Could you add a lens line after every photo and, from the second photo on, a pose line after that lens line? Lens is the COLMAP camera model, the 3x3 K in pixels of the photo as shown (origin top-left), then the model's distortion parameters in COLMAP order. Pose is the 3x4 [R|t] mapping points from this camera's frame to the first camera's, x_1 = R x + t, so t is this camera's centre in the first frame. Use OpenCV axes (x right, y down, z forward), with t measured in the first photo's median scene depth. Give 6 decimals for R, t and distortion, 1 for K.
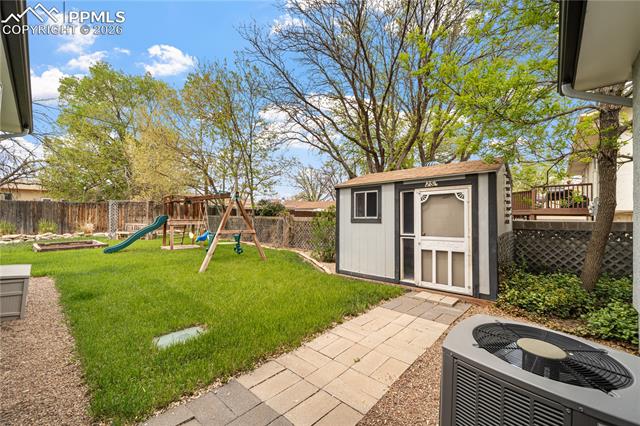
lens RADIAL K [[256.8, 0, 320.0], [0, 256.8, 213.0], [0, 0, 1]] dist [0.000060, -0.000055]
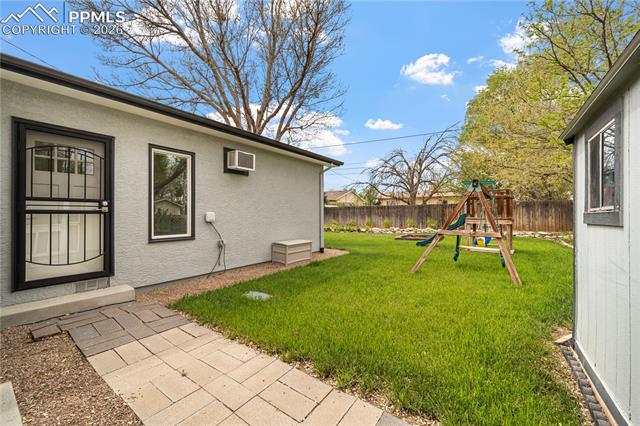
lens RADIAL K [[256.8, 0, 320.0], [0, 256.8, 213.0], [0, 0, 1]] dist [0.000060, -0.000055]
pose [[0.118086, -0.008028, -0.992971, 0.900420], [0.005470, 0.999957, -0.007434, 0.026362], [0.992988, -0.004553, 0.118125, 1.137689]]
